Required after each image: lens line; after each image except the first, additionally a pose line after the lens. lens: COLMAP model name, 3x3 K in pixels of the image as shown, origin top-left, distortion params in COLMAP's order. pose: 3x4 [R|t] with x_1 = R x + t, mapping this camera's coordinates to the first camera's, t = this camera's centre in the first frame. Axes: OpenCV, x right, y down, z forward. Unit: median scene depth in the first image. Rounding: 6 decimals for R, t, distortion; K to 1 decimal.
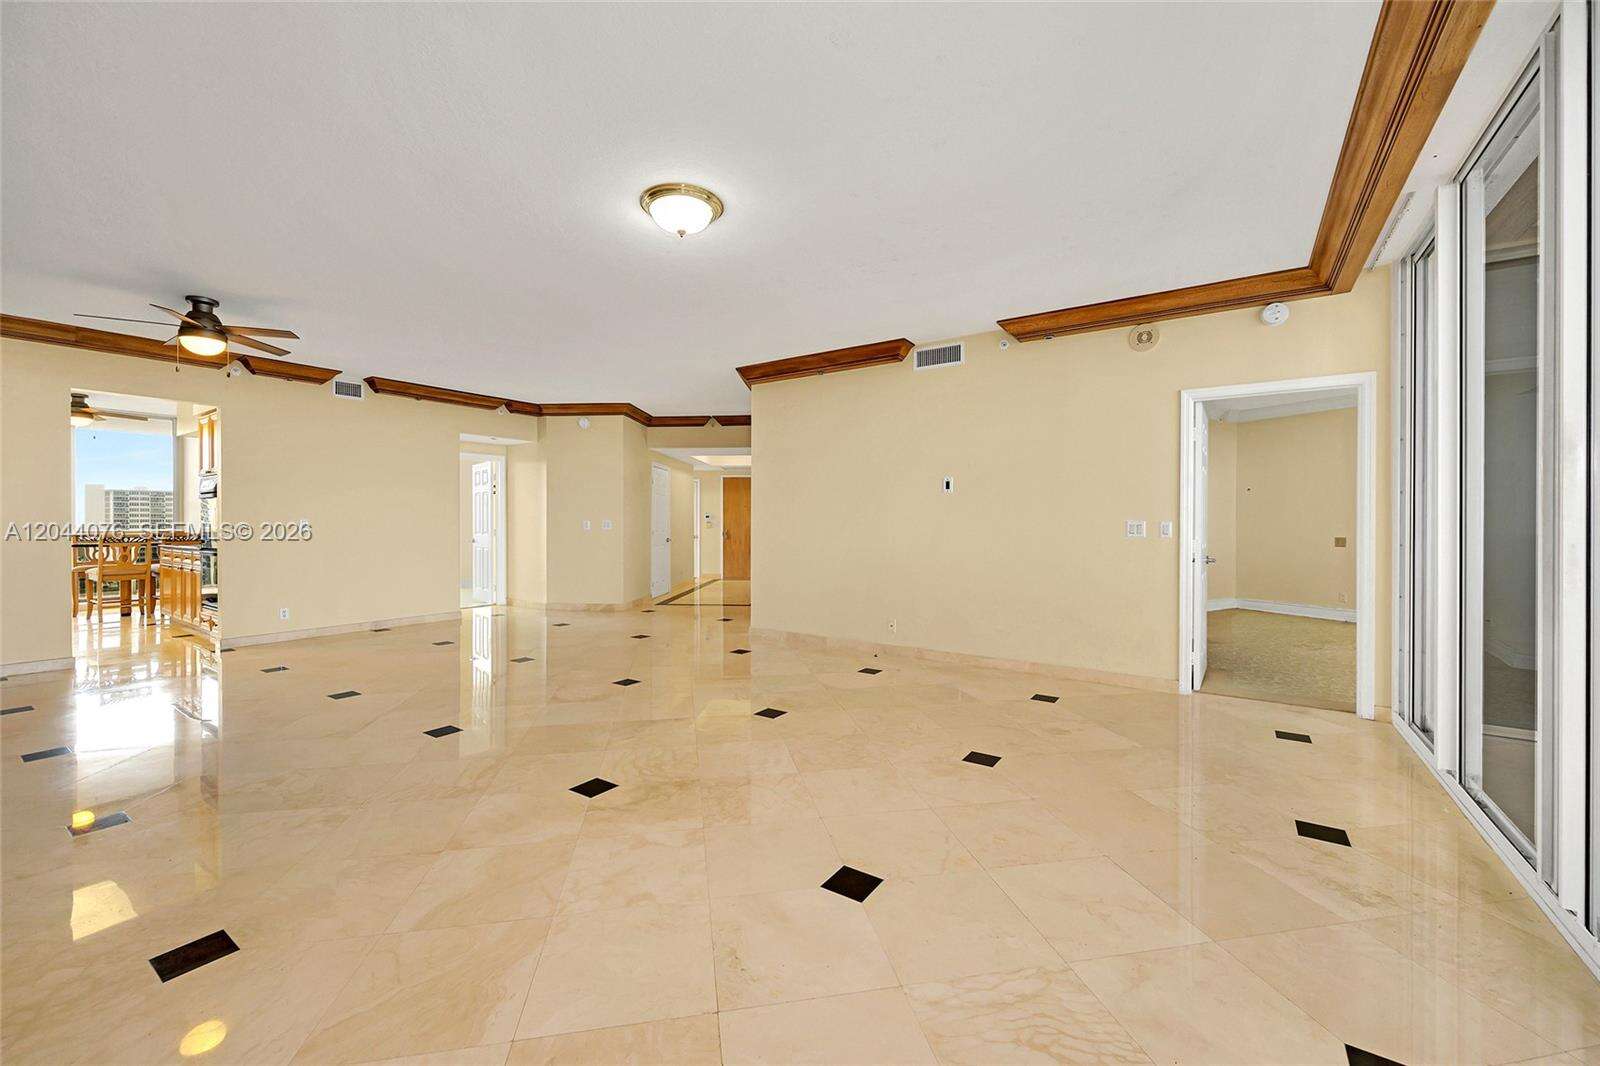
lens RADIAL K [[630.8, 0, 799.2], [0, 630.8, 520.0], [0, 0, 1]] dist [-0.001343, 0.000229]
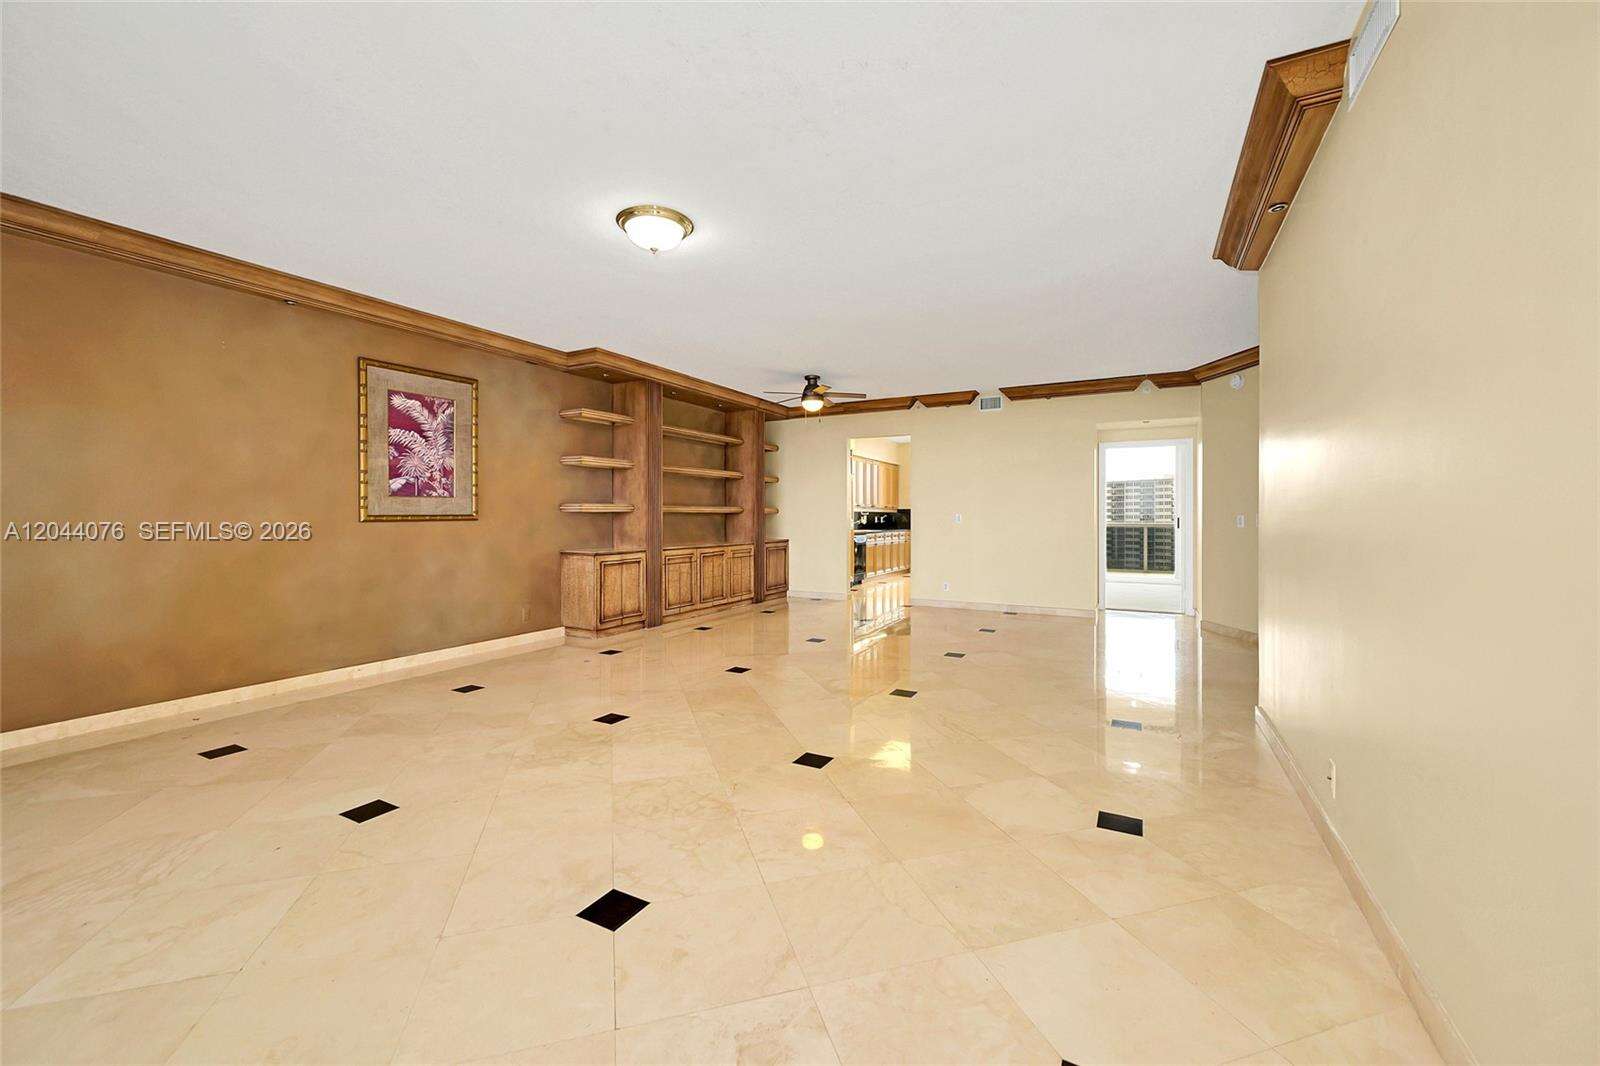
lens RADIAL K [[632.3, 0, 798.2], [0, 632.3, 533.8], [0, 0, 1]] dist [-0.002260, 0.000477]
pose [[0.102727, 0.028411, -0.994304, 0.356373], [0.000379, 0.999591, 0.028601, 0.000890], [0.994710, -0.003315, 0.102674, 0.442043]]
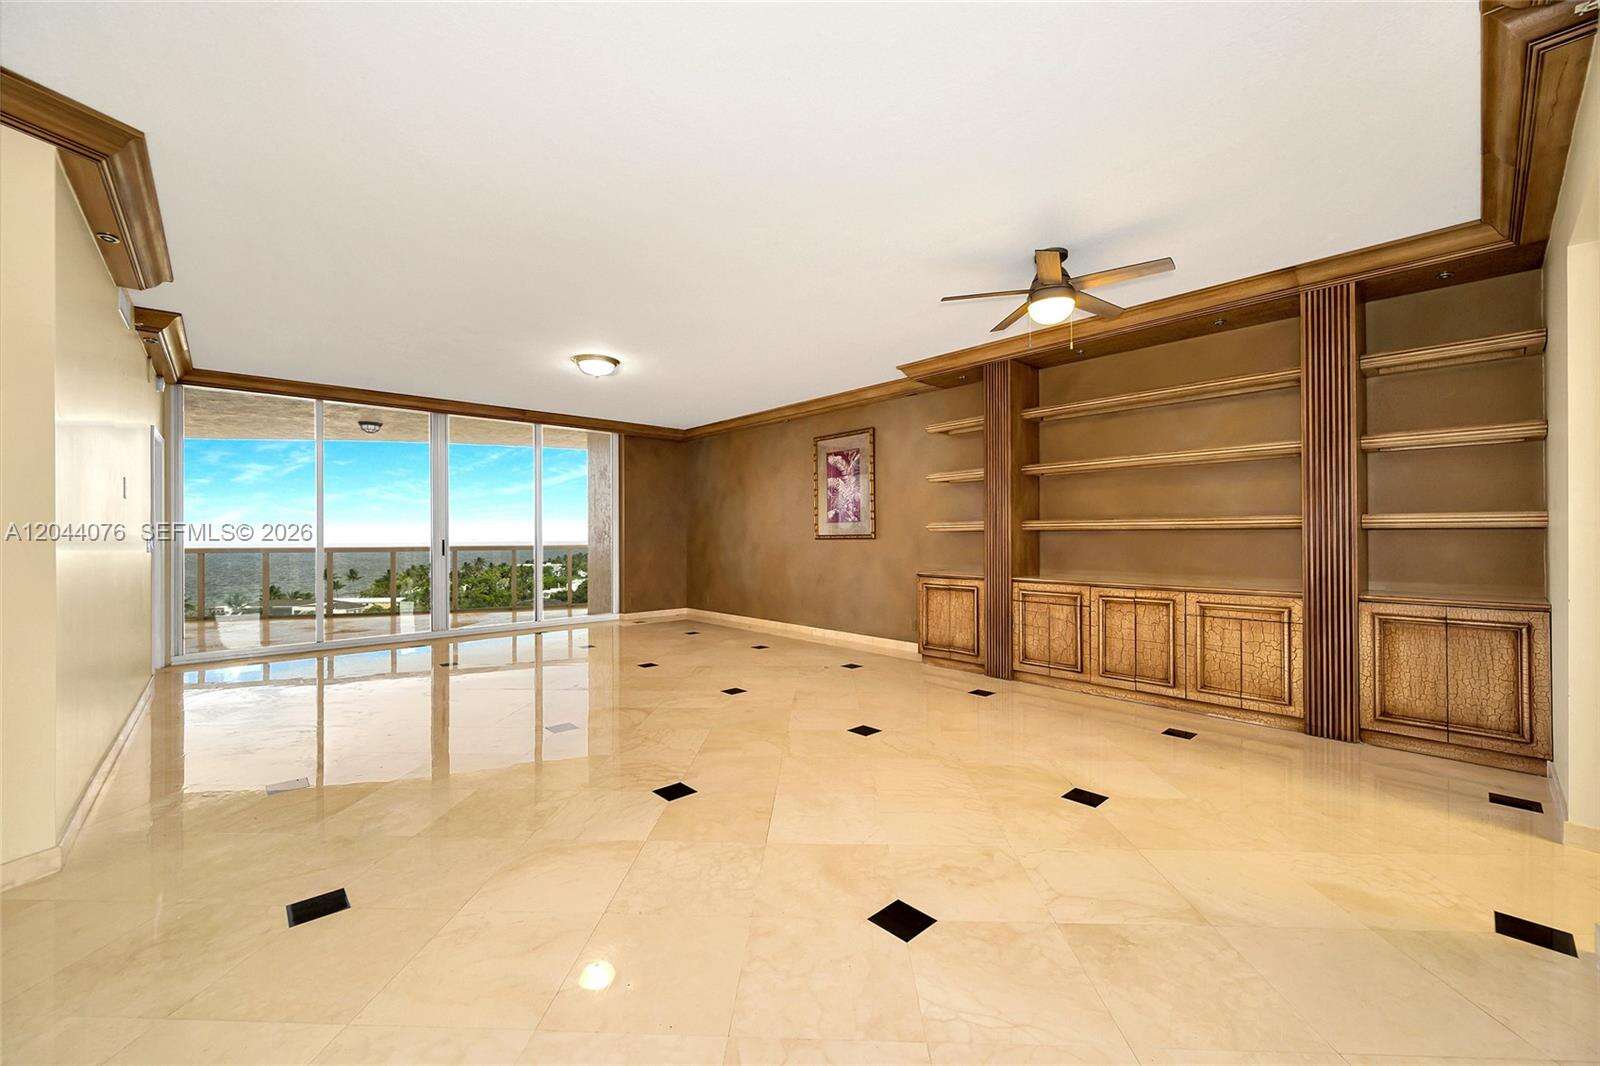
lens RADIAL K [[632.3, 0, 798.2], [0, 632.3, 533.8], [0, 0, 1]] dist [-0.002260, 0.000477]
pose [[-0.972331, 0.005989, 0.233531, -0.455888], [0.005379, 0.999980, -0.003248, 0.000975], [-0.233546, -0.001902, -0.972344, 1.021464]]
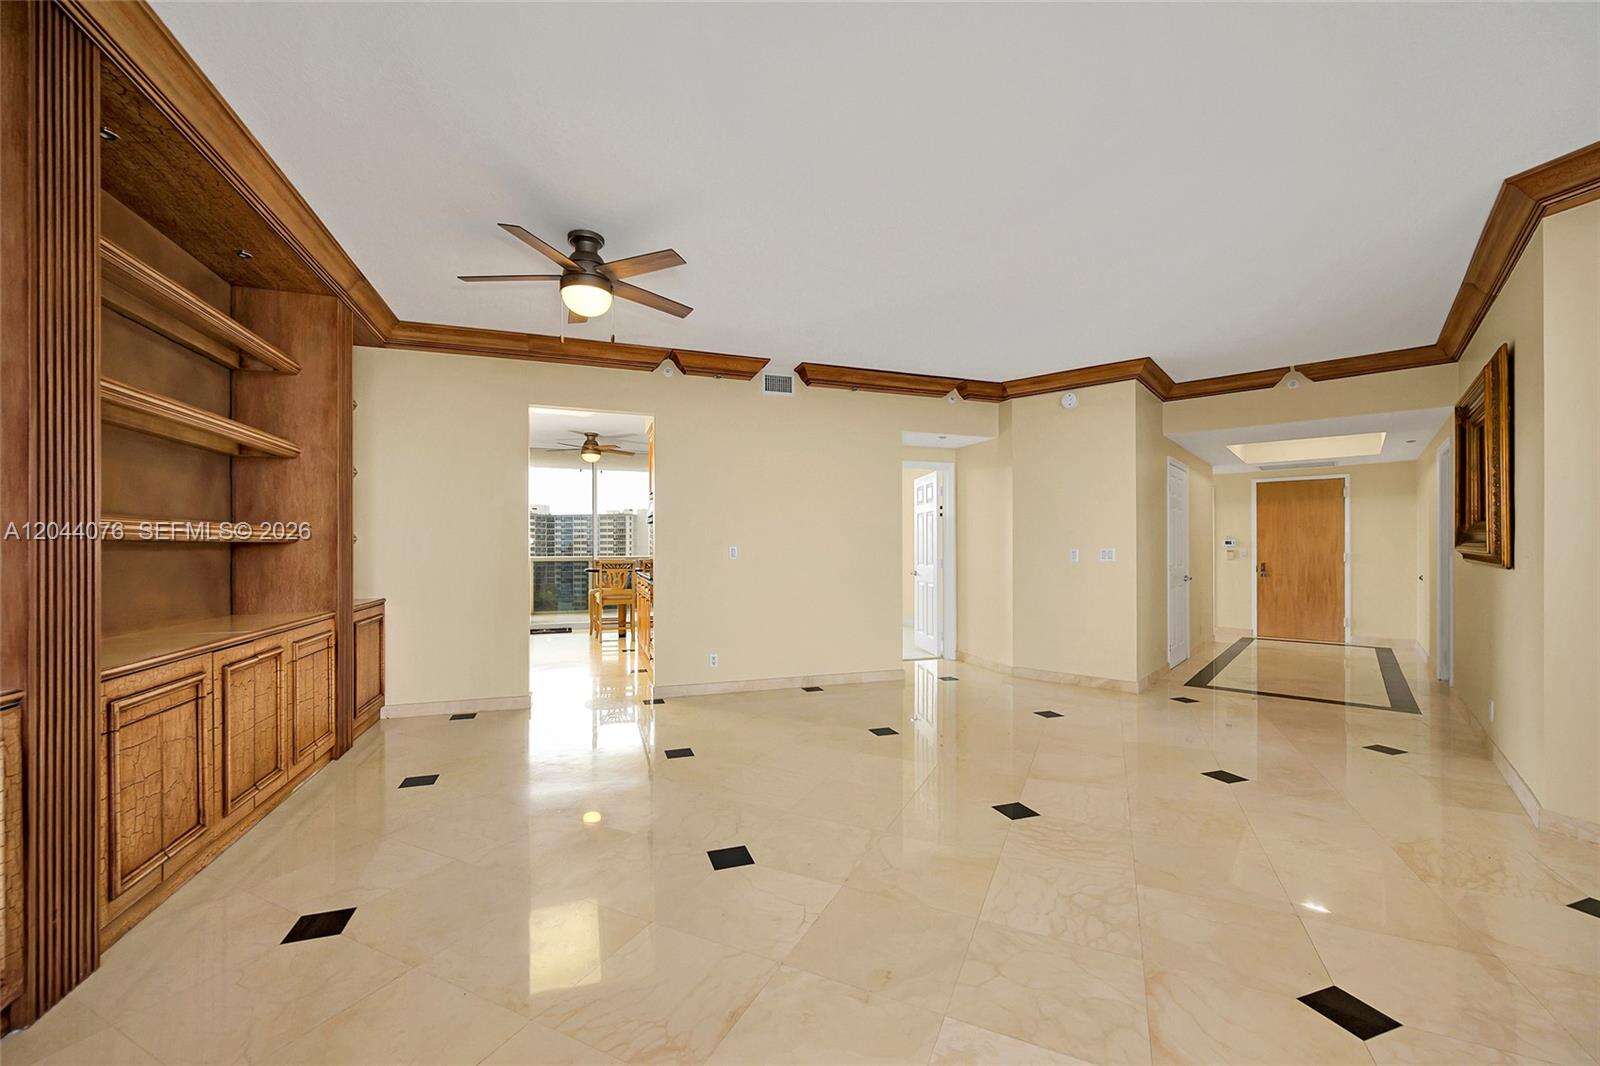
lens RADIAL K [[634.8, 0, 799.9], [0, 634.8, 549.6], [0, 0, 1]] dist [0.000462, -0.000116]
pose [[0.801924, 0.001389, -0.597425, -0.180490], [0.000180, 0.999997, 0.002566, 0.000334], [0.597426, -0.002166, 0.801921, 0.314495]]
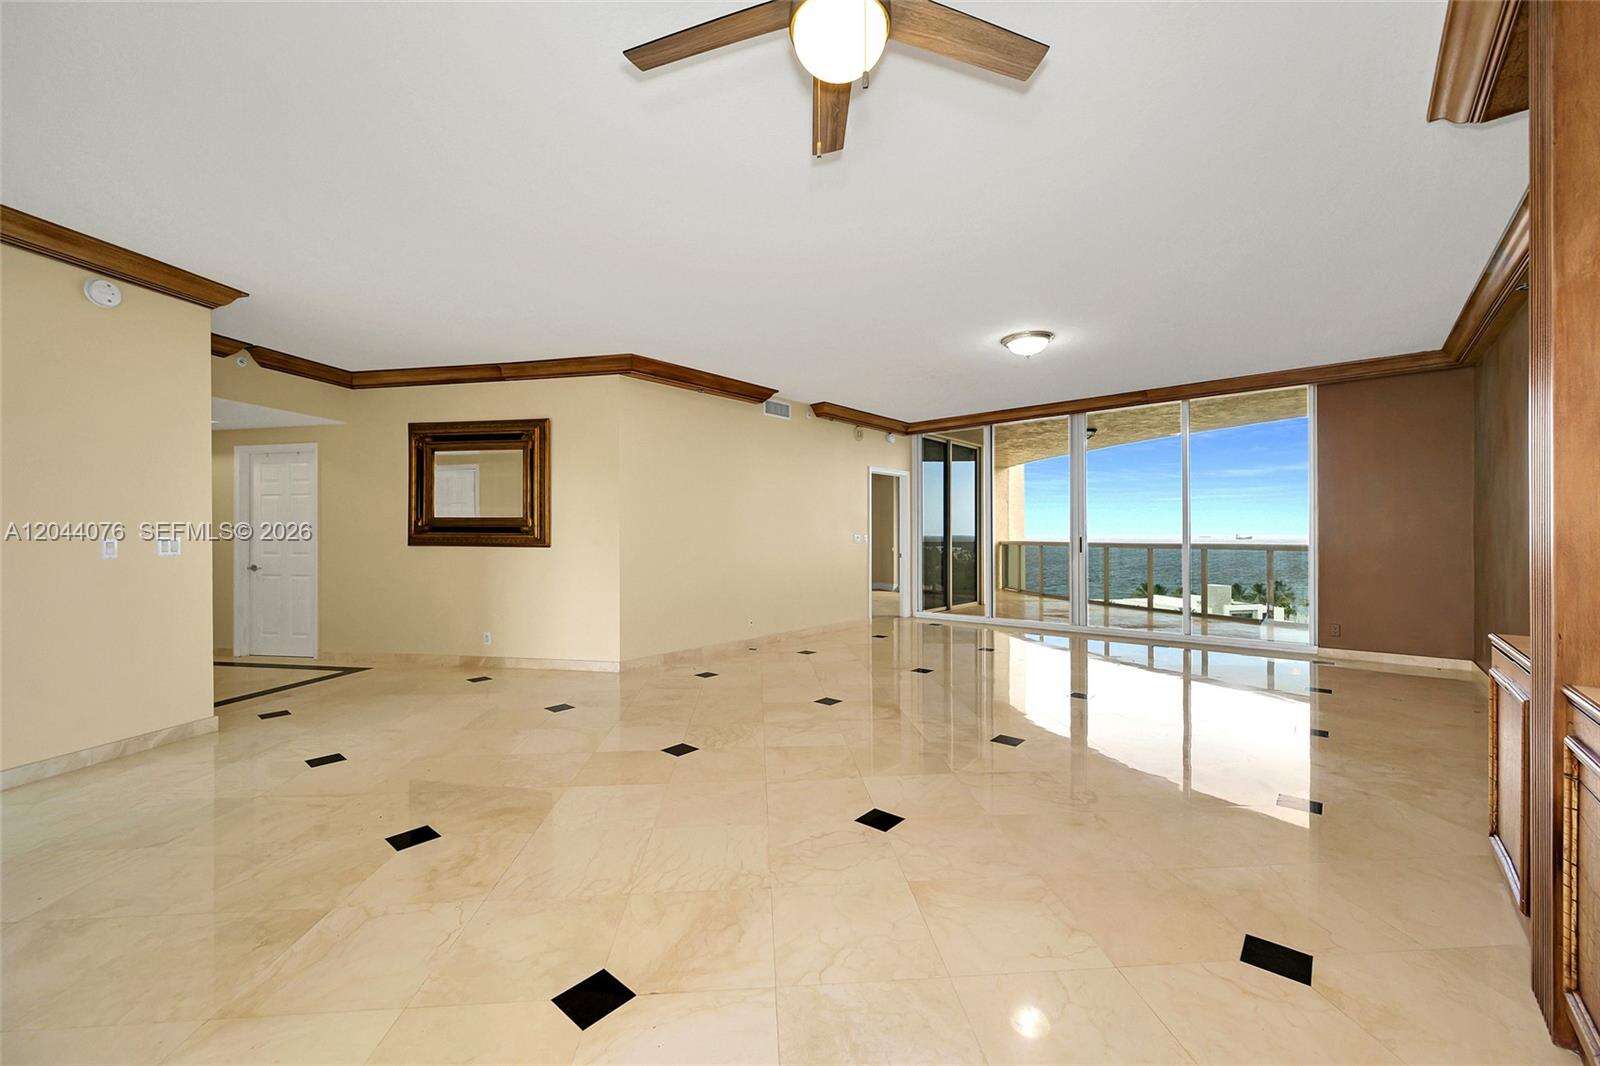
lens RADIAL K [[626.0, 0, 795.9], [0, 626.0, 541.8], [0, 0, 1]] dist [0.000441, 0.000393]
pose [[0.125938, -0.012242, 0.991963, -0.722149], [0.001765, 0.999925, 0.012116, -0.000435], [-0.992037, 0.000225, 0.125950, 0.542471]]
